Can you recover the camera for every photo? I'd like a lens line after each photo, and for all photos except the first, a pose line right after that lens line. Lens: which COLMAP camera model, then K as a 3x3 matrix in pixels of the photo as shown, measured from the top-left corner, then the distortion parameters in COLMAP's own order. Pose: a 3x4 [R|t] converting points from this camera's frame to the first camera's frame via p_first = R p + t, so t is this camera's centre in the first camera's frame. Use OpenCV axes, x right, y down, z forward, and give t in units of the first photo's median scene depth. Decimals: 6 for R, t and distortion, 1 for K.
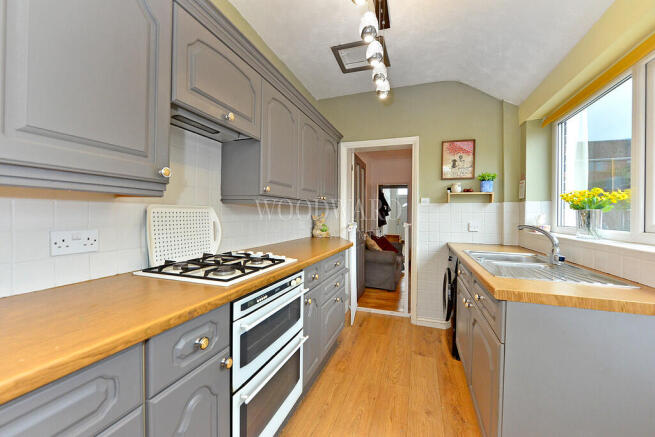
lens RADIAL K [[266.1, 0, 340.6], [0, 266.1, 209.9], [0, 0, 1]] dist [-0.000196, -0.000196]
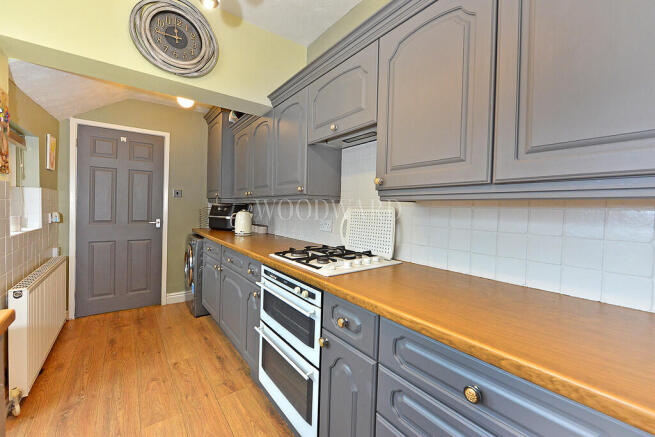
lens RADIAL K [[266.0, 0, 327.5], [0, 266.0, 218.5], [0, 0, 1]] dist [-0.001778, -0.000114]
pose [[-0.584638, -0.015916, -0.811138, 0.496449], [-0.035822, 0.999339, 0.006210, 0.029852], [0.810503, 0.032688, -0.584822, 1.624366]]
